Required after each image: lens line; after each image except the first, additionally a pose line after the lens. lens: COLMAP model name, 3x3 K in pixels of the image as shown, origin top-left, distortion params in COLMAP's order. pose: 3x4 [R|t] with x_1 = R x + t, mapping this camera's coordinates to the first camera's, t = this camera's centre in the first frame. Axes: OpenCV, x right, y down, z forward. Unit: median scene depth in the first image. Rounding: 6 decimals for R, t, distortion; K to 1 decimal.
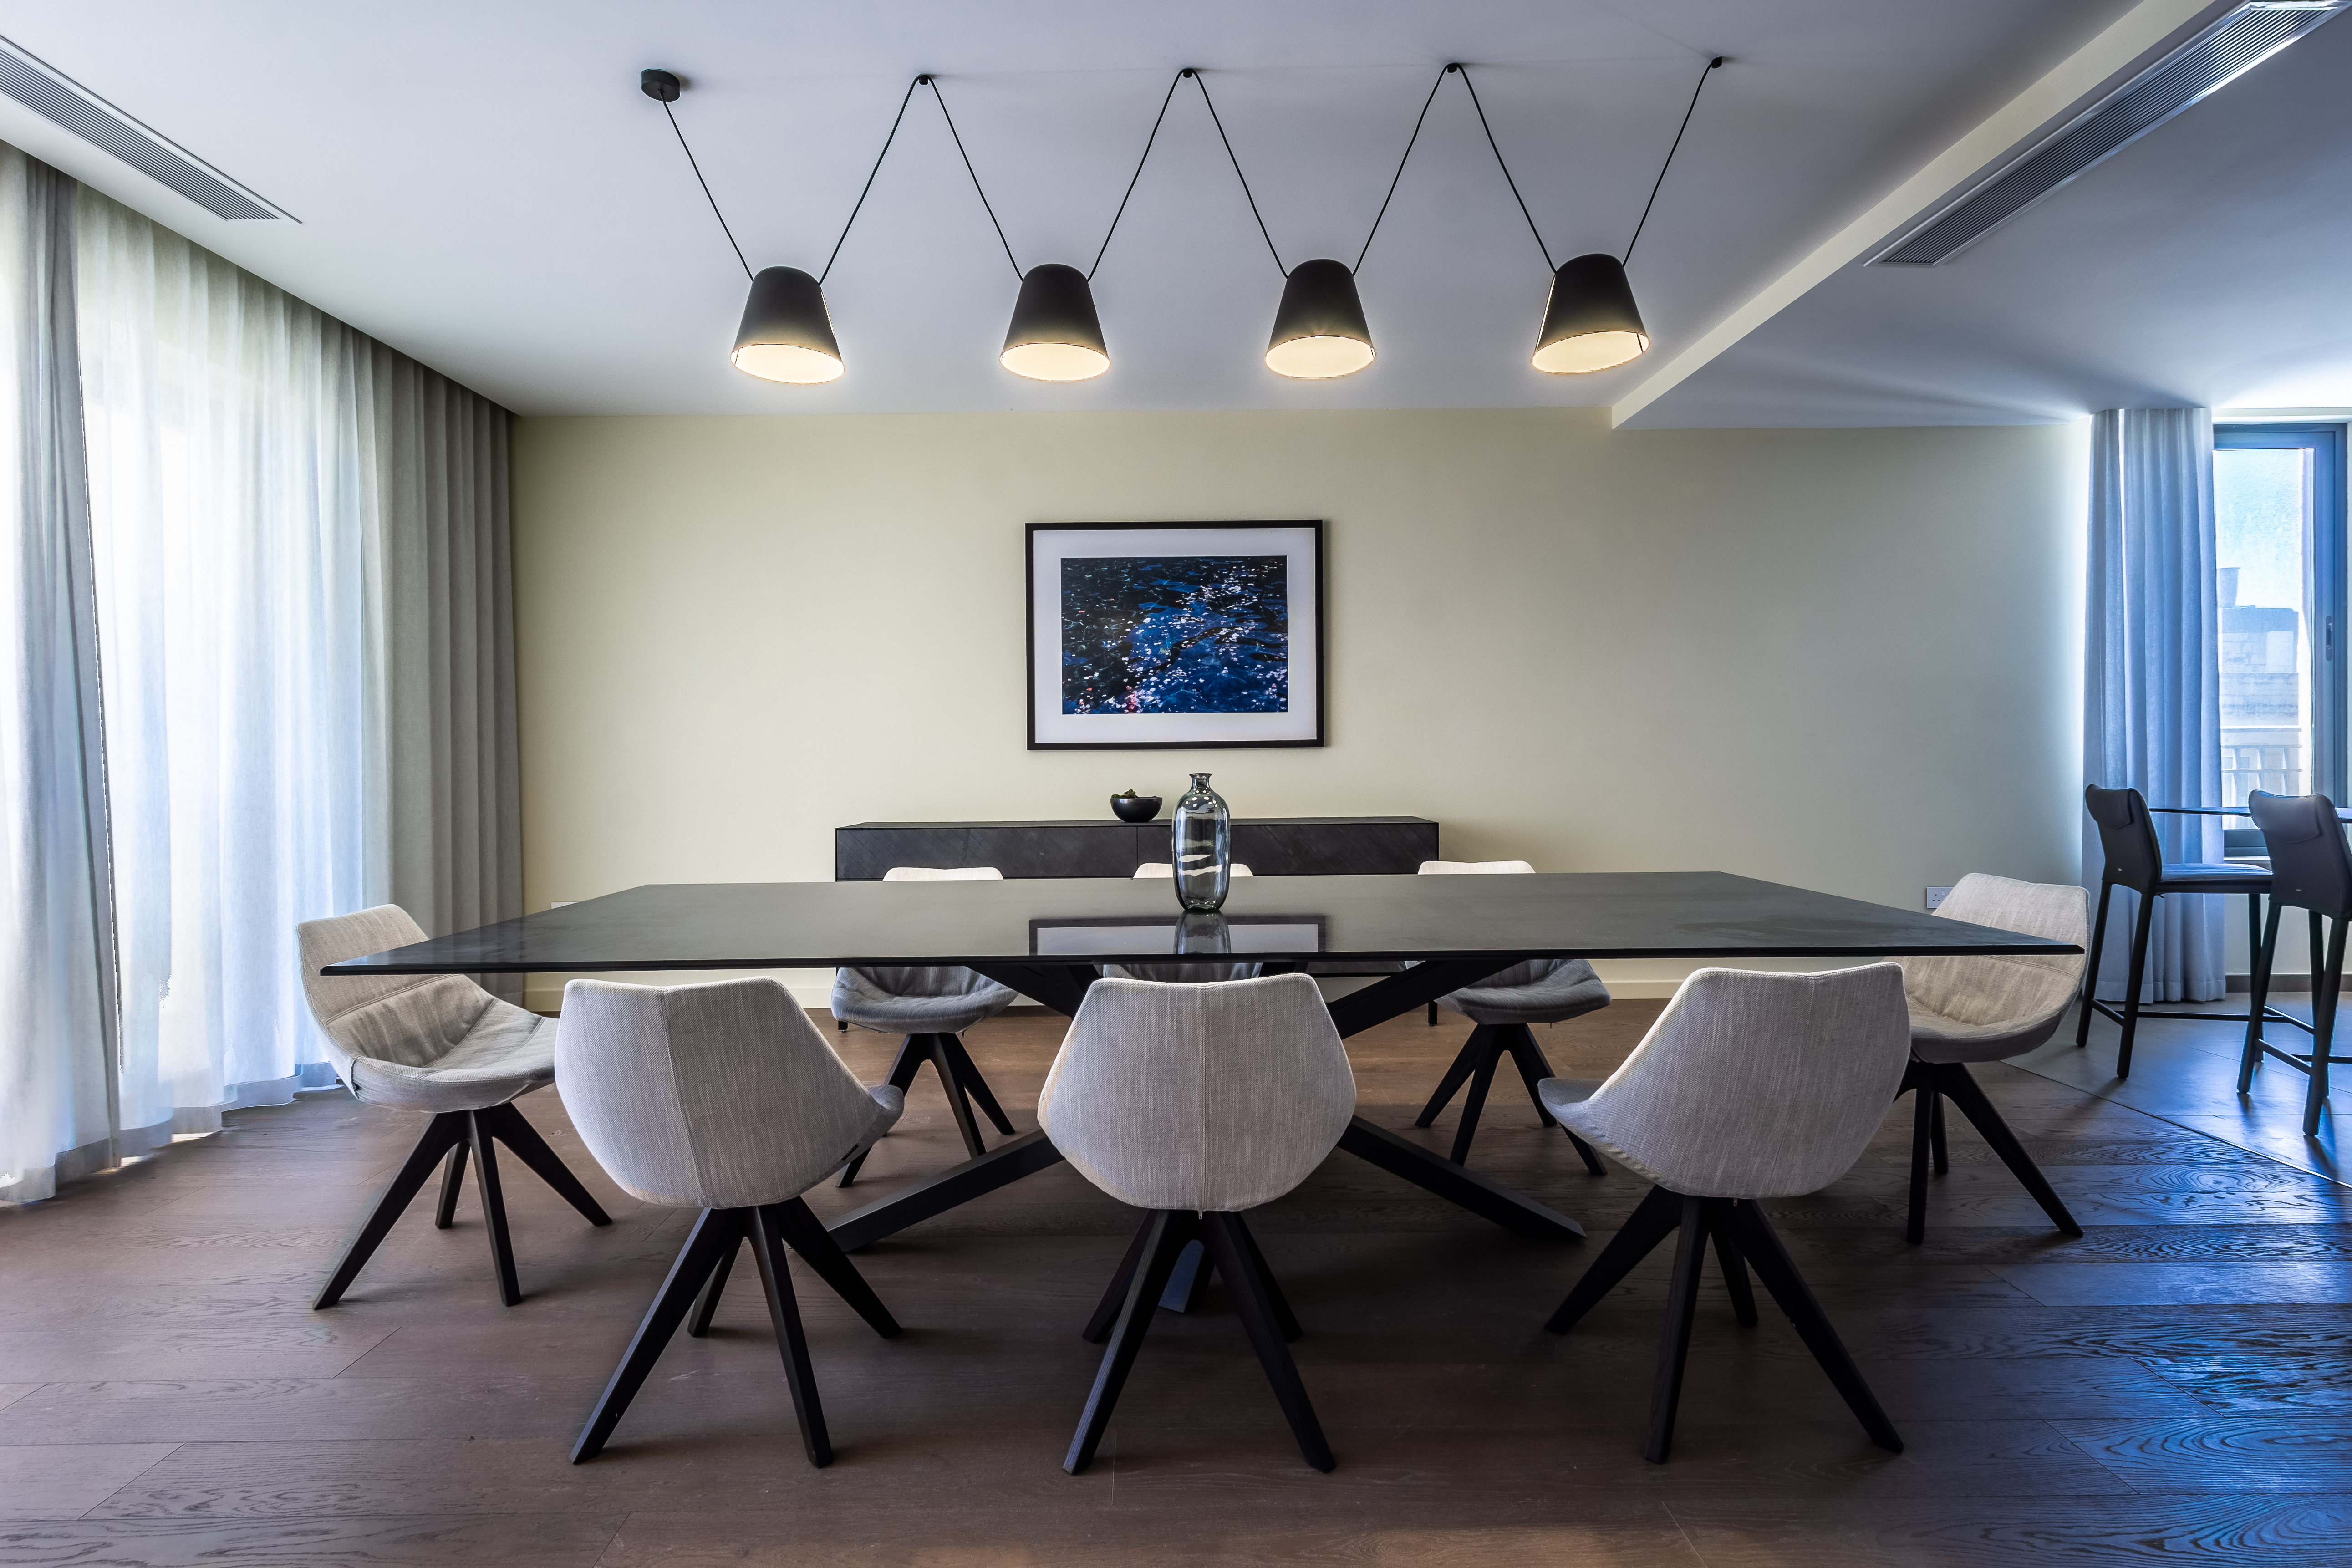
lens RADIAL K [[1097.4, 0, 1165.5], [0, 1097.4, 771.0], [0, 0, 1]] dist [-0.000852, 0.000427]
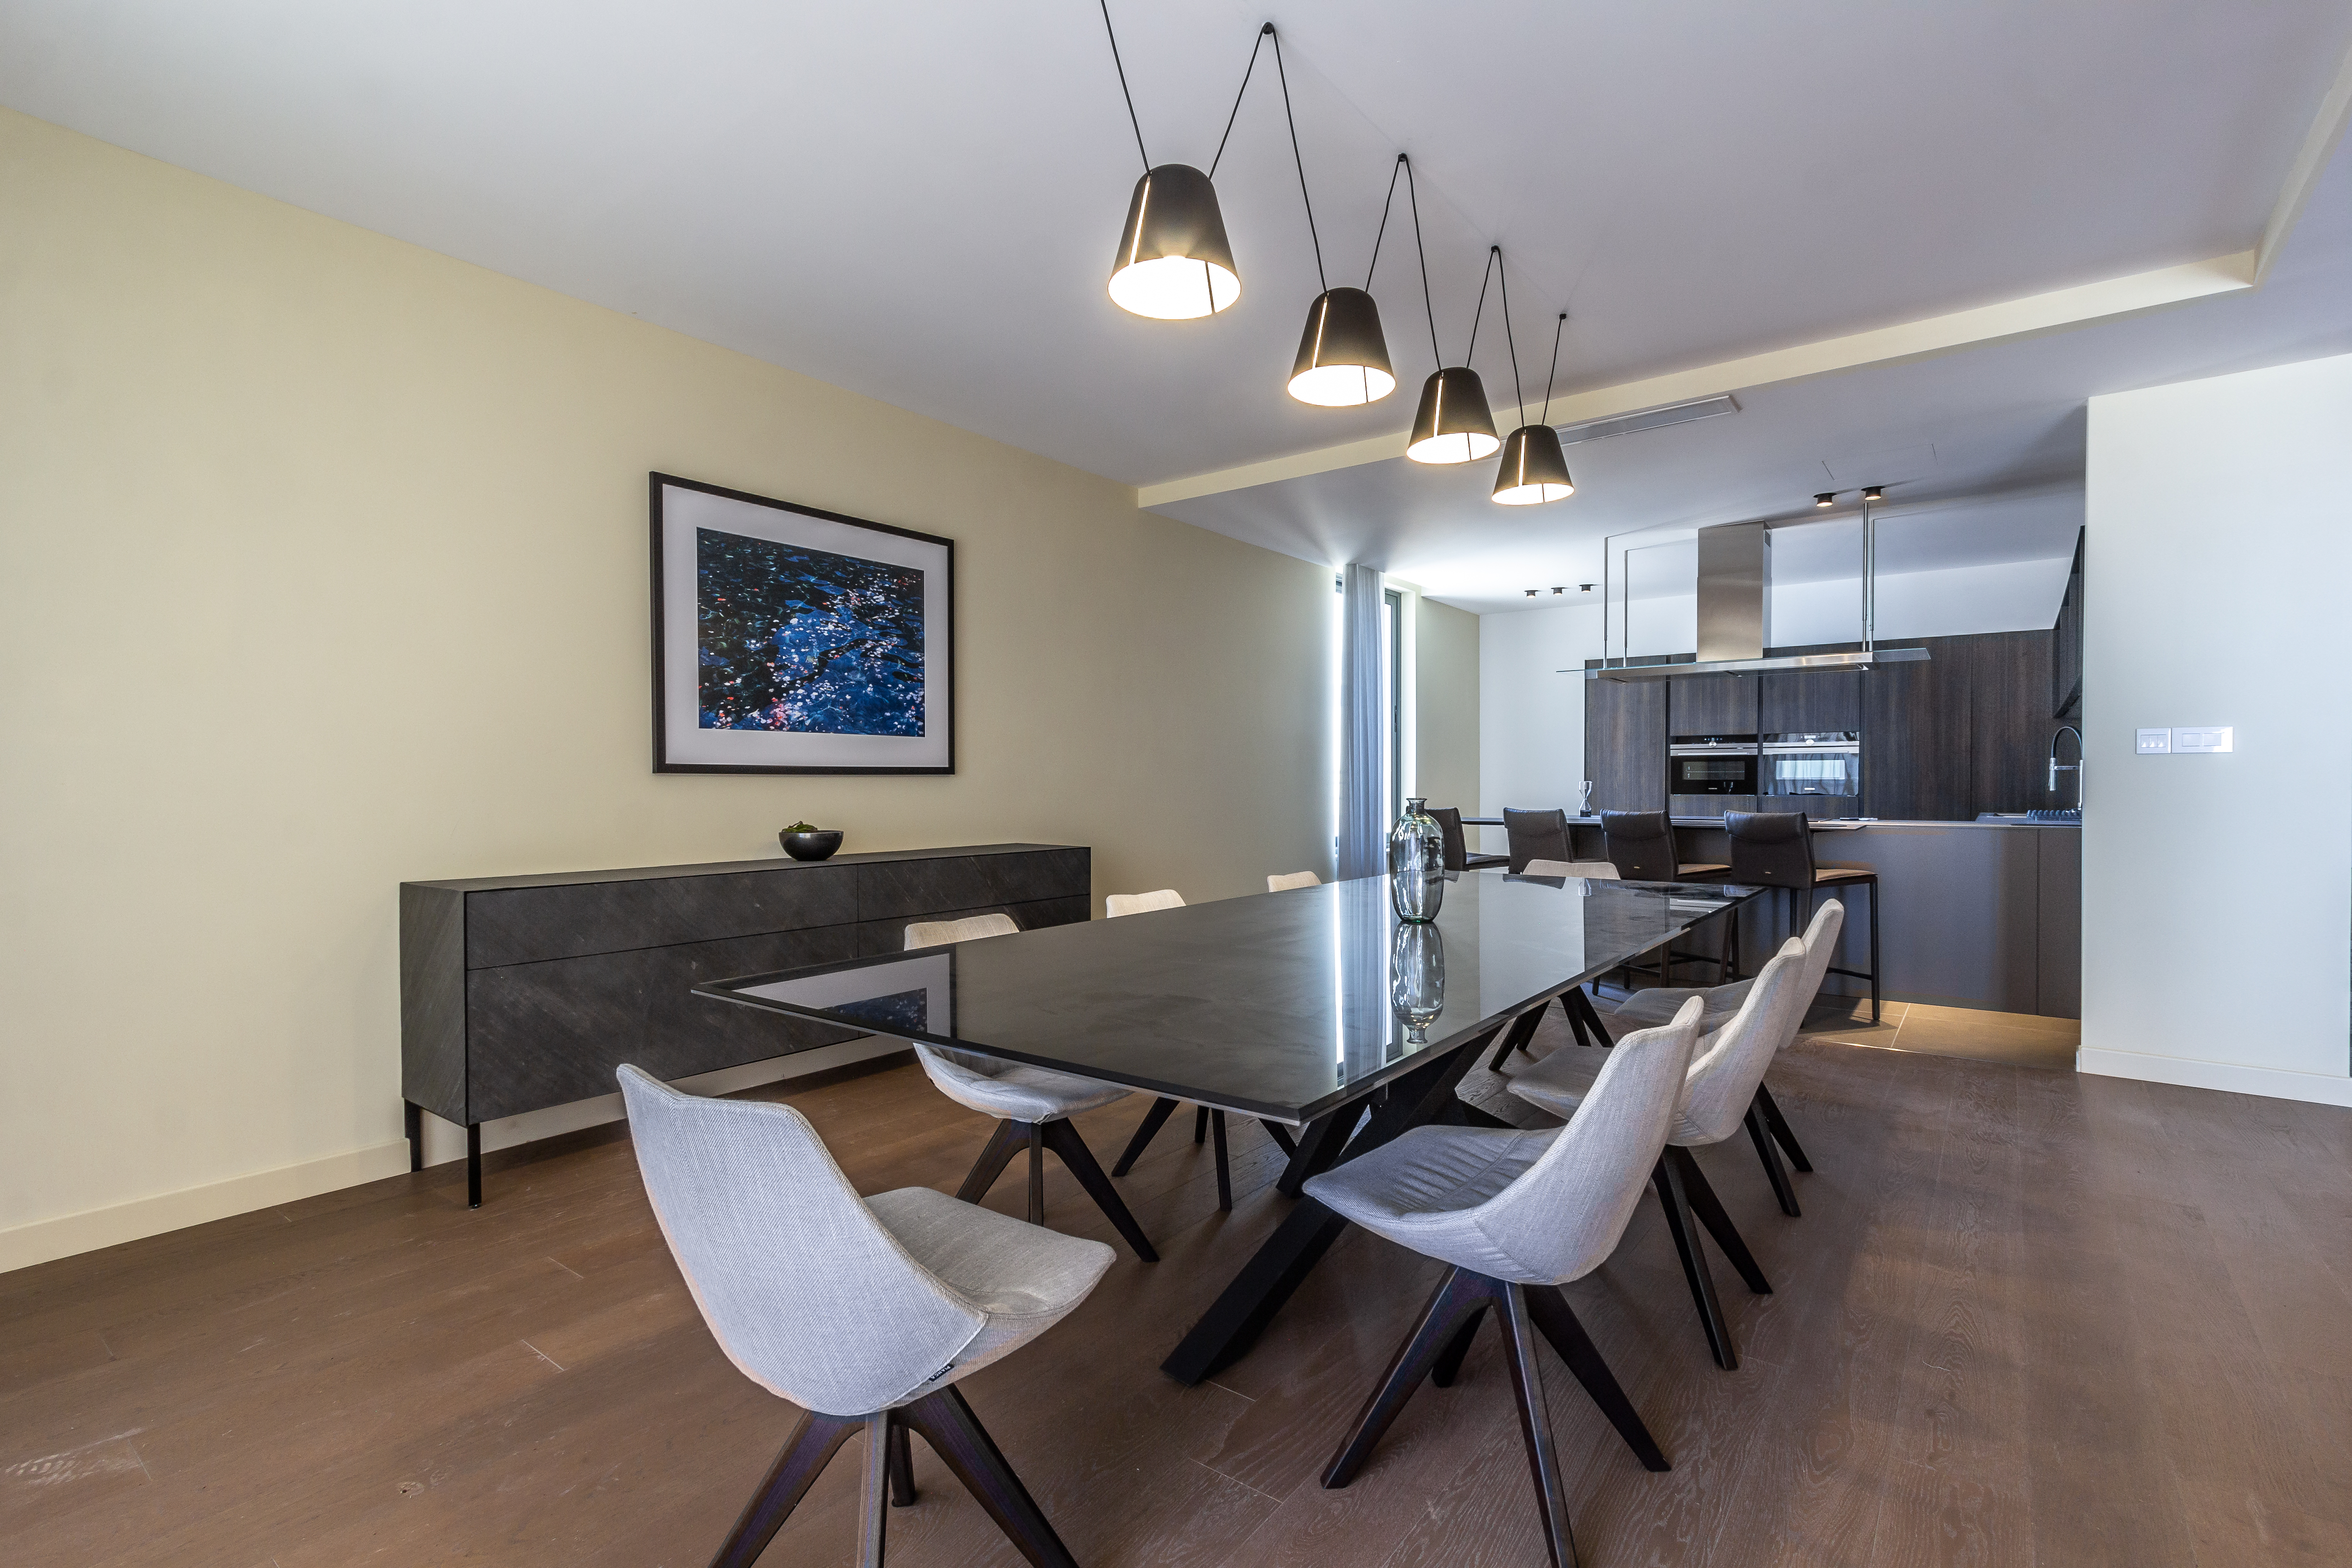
lens RADIAL K [[1097.4, 0, 1164.2], [0, 1097.4, 797.4], [0, 0, 1]] dist [-0.000852, 0.000427]
pose [[0.609959, -0.002268, 0.792429, -0.509886], [0.003343, 0.999994, 0.000289, -0.001480], [-0.792426, 0.002472, 0.609963, 0.263206]]
